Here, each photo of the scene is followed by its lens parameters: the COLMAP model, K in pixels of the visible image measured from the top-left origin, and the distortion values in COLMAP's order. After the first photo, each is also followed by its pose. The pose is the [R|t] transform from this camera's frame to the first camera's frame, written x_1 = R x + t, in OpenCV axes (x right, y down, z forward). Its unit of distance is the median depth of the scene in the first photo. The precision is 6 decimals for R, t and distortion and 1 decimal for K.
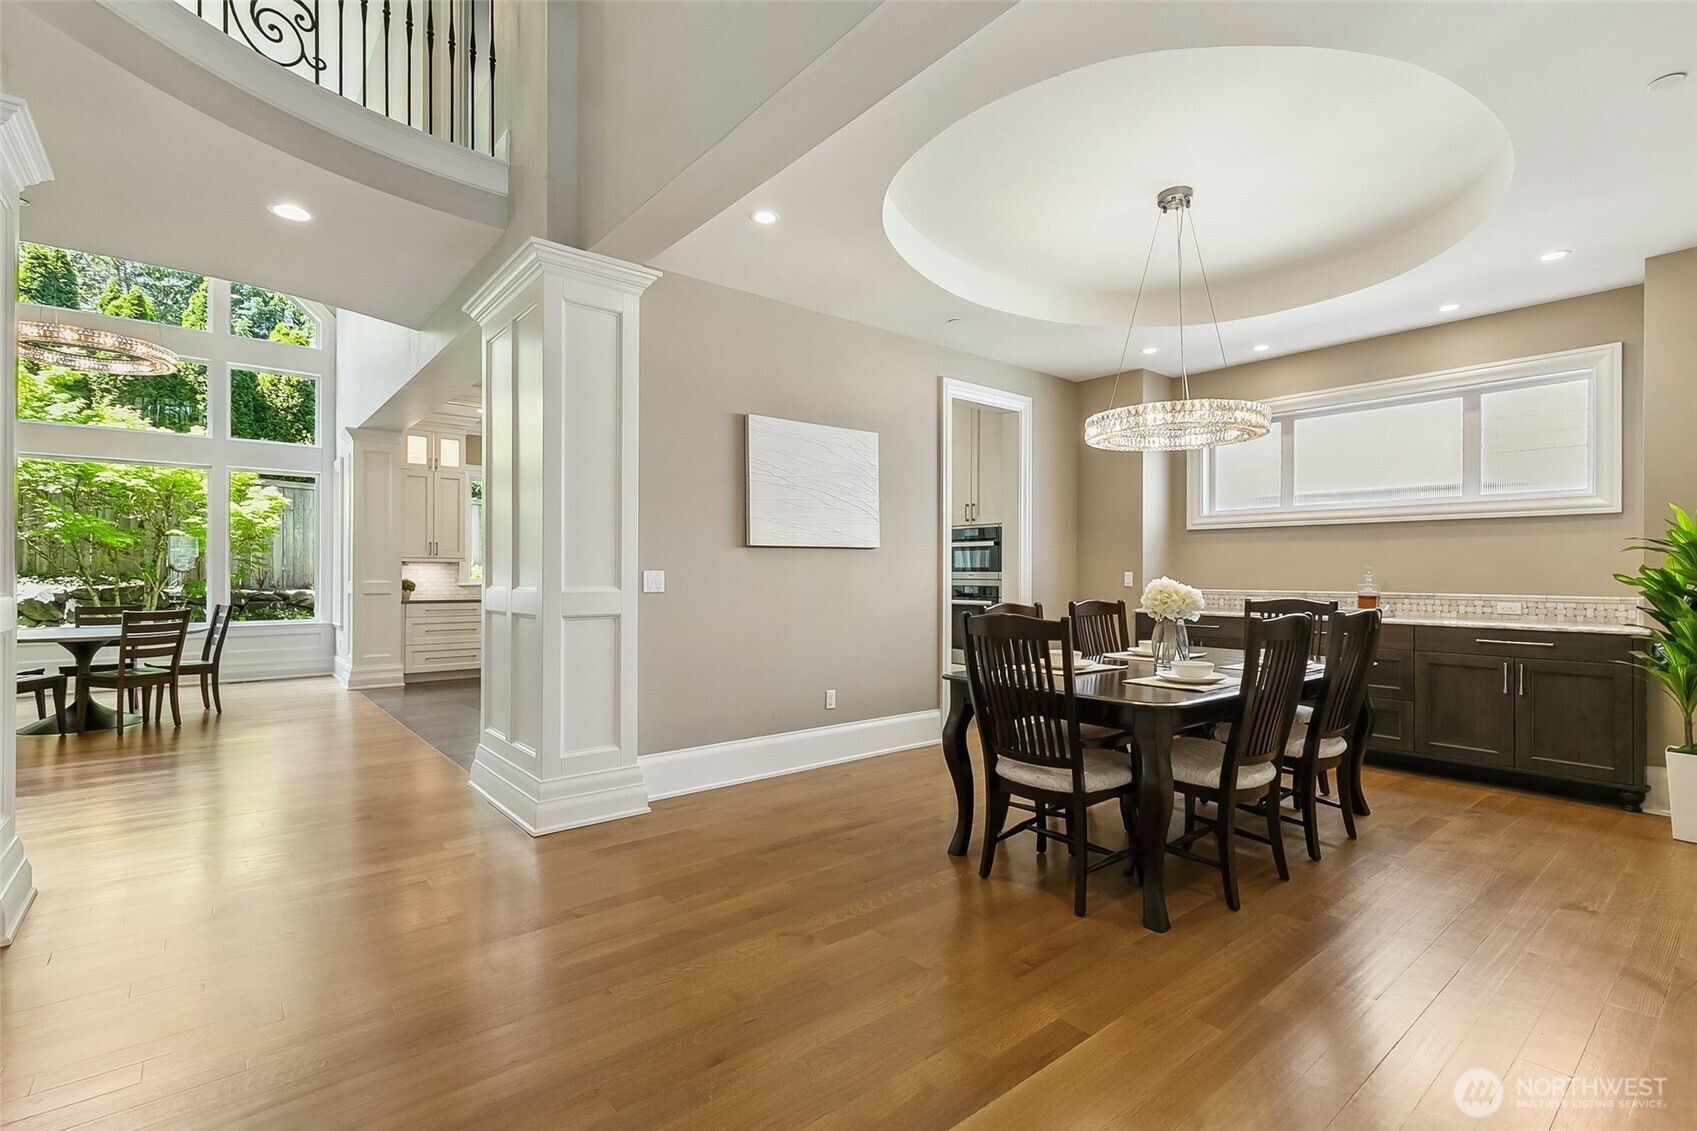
lens RADIAL K [[765.6, 0, 842.1], [0, 765.6, 569.1], [0, 0, 1]] dist [0.011784, -0.002578]
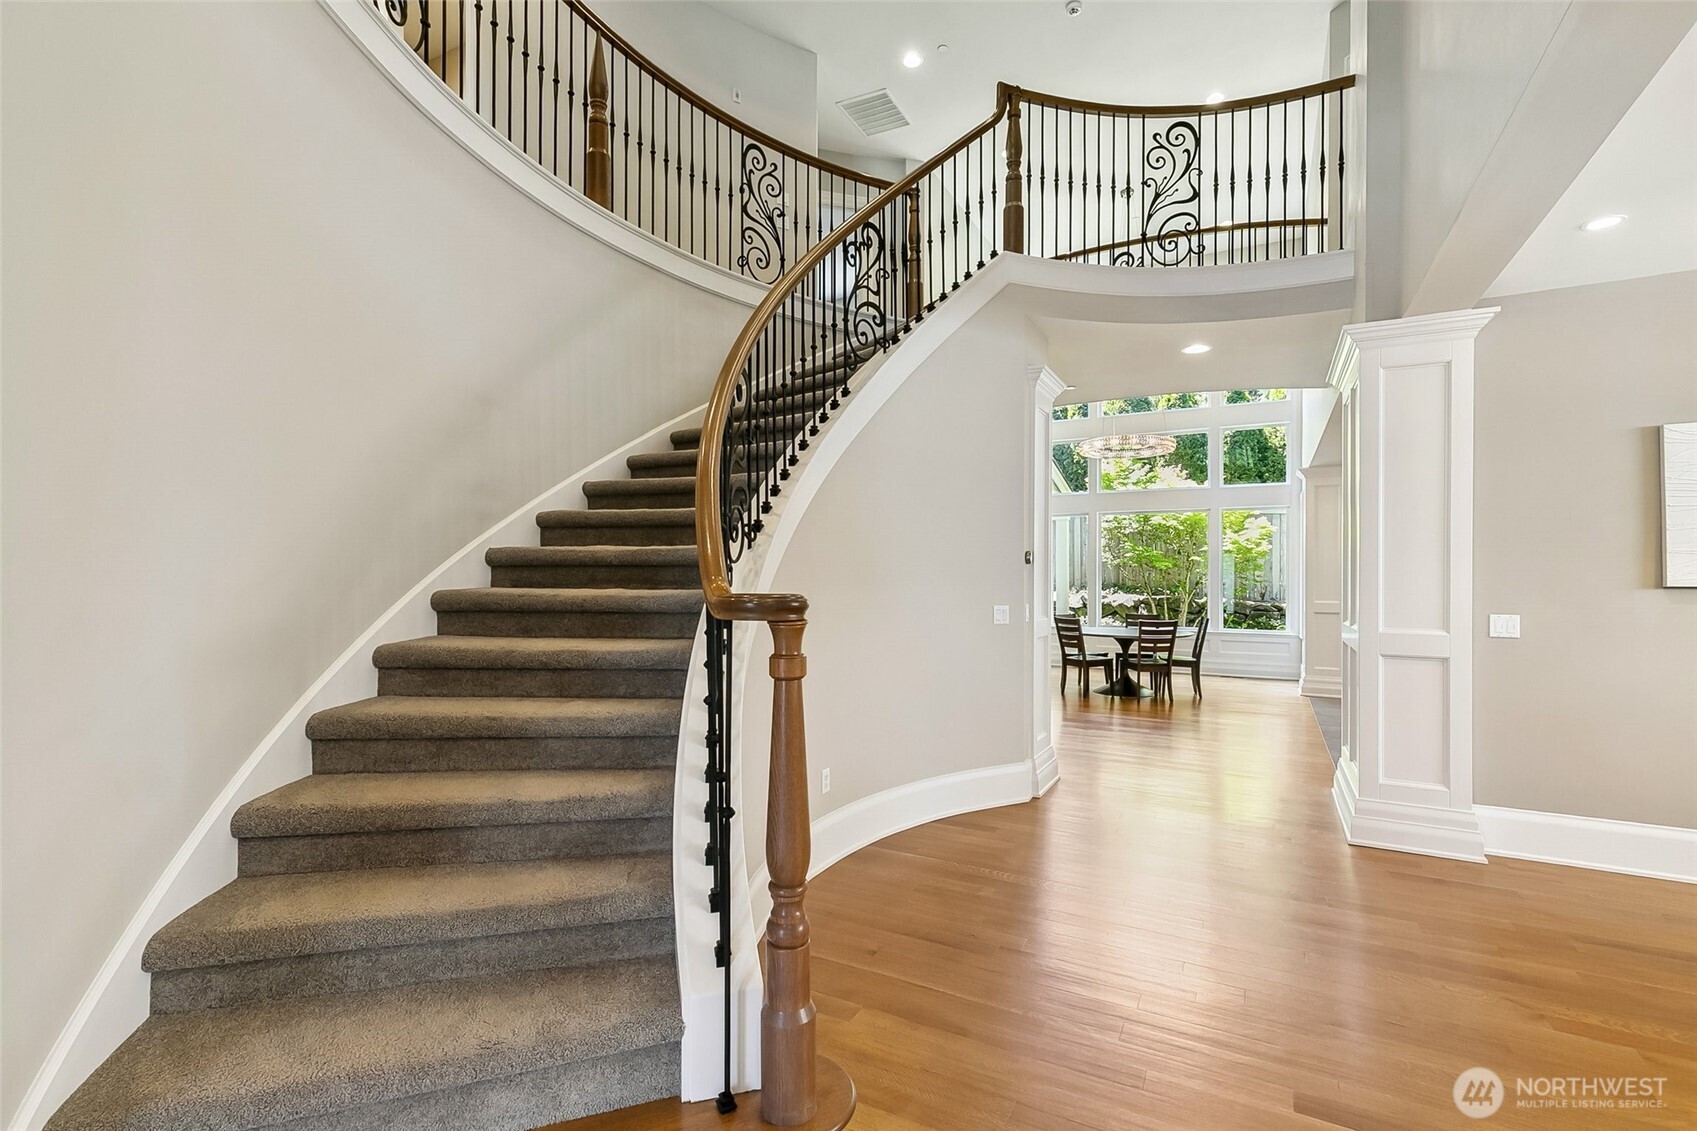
lens RADIAL K [[765.6, 0, 861.0], [0, 765.6, 568.4], [0, 0, 1]] dist [0.011784, -0.002578]
pose [[0.384442, -0.006556, -0.923126, 0.223116], [-0.000671, 0.999973, -0.007381, -0.032099], [0.923149, 0.003457, 0.384427, -0.070311]]
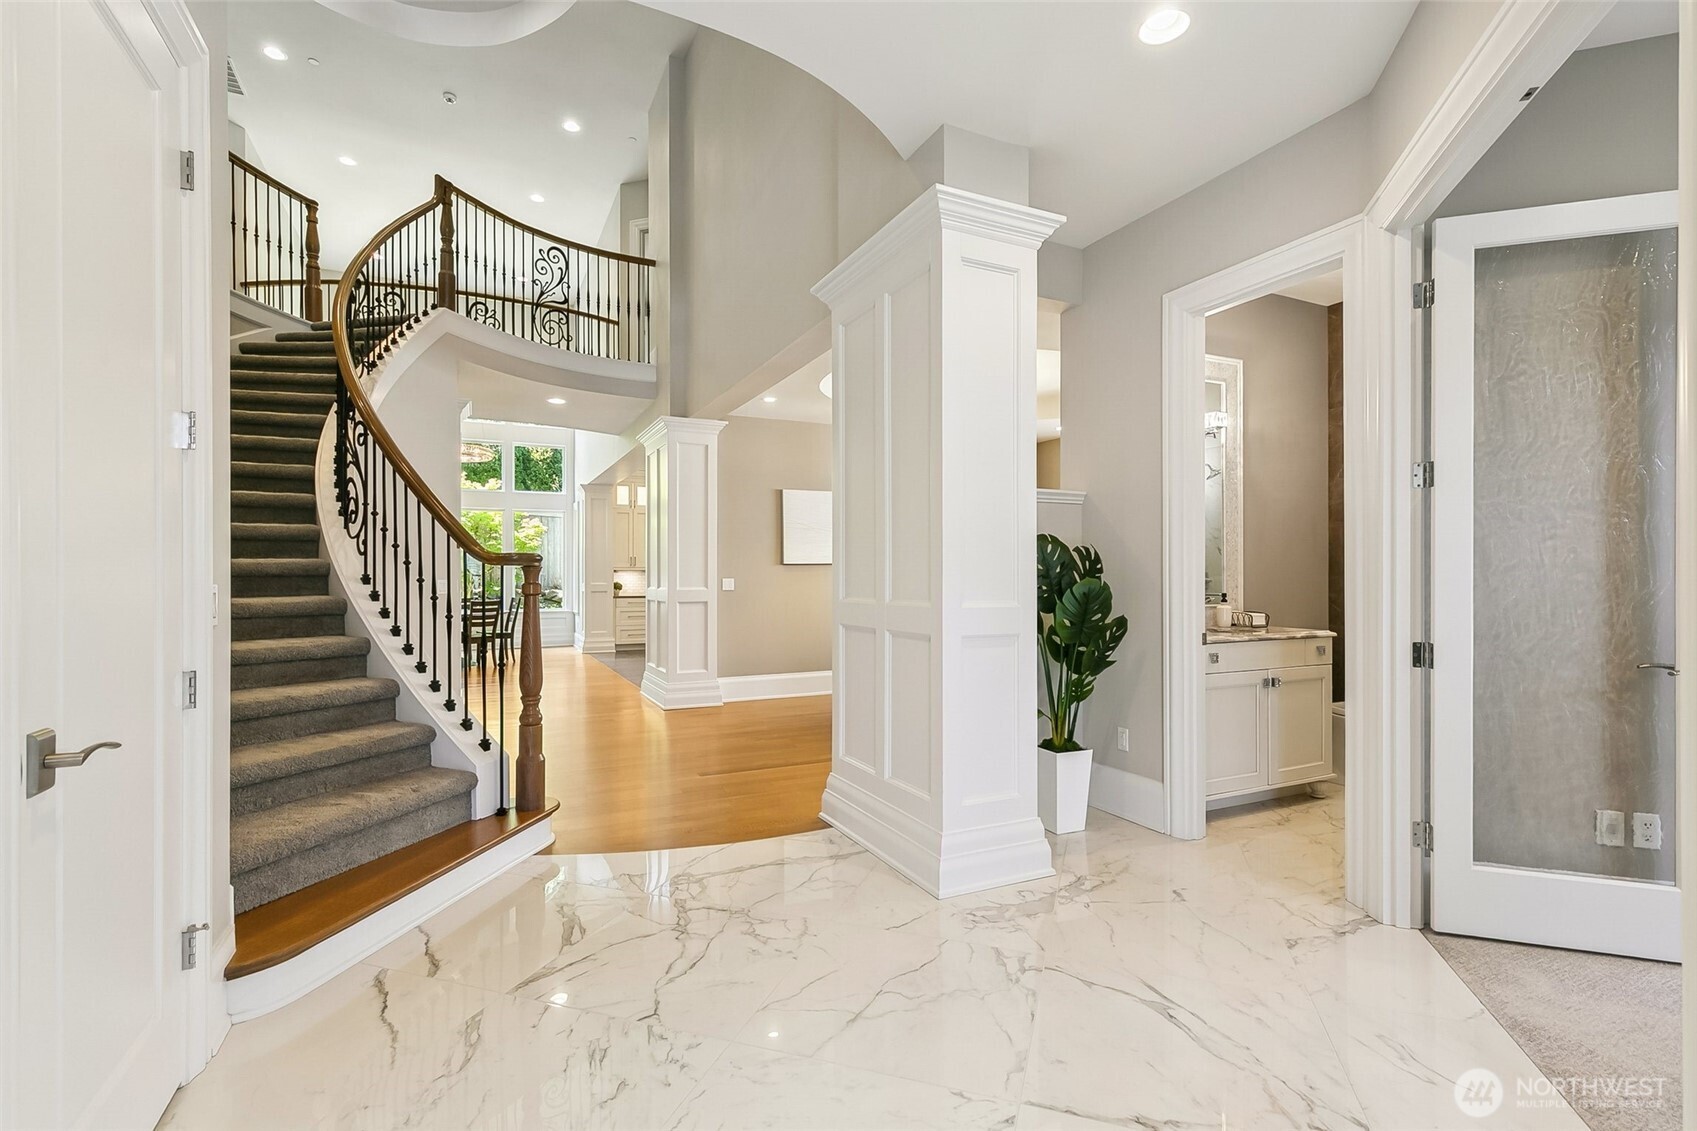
lens RADIAL K [[765.6, 0, 848.9], [0, 765.6, 574.6], [0, 0, 1]] dist [0.011784, -0.002578]
pose [[0.972038, -0.001441, -0.234821, 0.319334], [0.002711, 0.999983, 0.005085, -0.011086], [0.234810, -0.005579, 0.972025, -0.493853]]
